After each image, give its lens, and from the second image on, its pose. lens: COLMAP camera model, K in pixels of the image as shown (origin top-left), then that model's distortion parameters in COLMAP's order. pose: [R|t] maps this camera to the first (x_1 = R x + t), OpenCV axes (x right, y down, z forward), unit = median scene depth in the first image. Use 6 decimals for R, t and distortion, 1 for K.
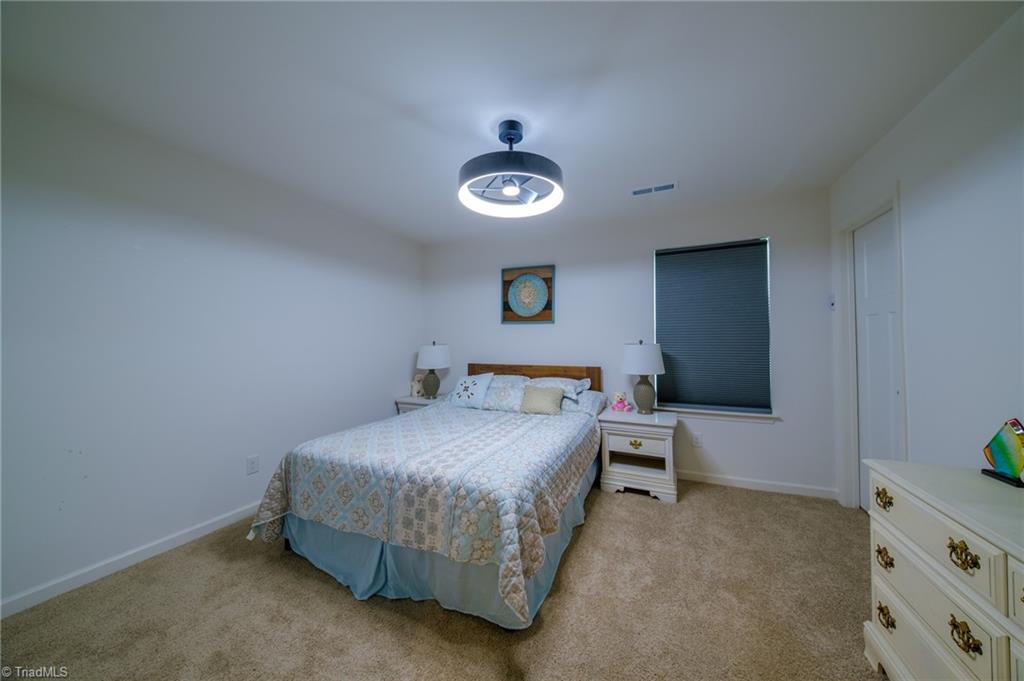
lens RADIAL K [[341.8, 0, 509.7], [0, 341.8, 331.3], [0, 0, 1]] dist [0.056112, -0.000020]
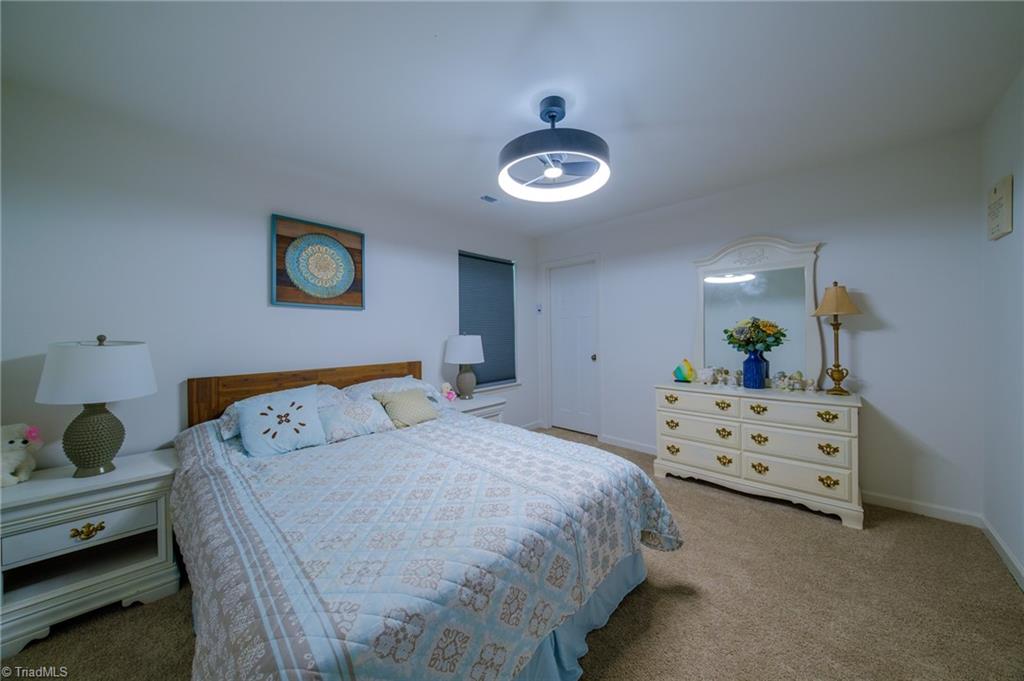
lens RADIAL K [[348.8, 0, 517.0], [0, 348.8, 333.9], [0, 0, 1]] dist [0.027381, -0.000121]
pose [[0.325744, -0.002683, 0.945454, -0.617131], [-0.018597, 0.999784, 0.009245, 0.019032], [-0.945275, -0.020594, 0.325624, 0.511544]]
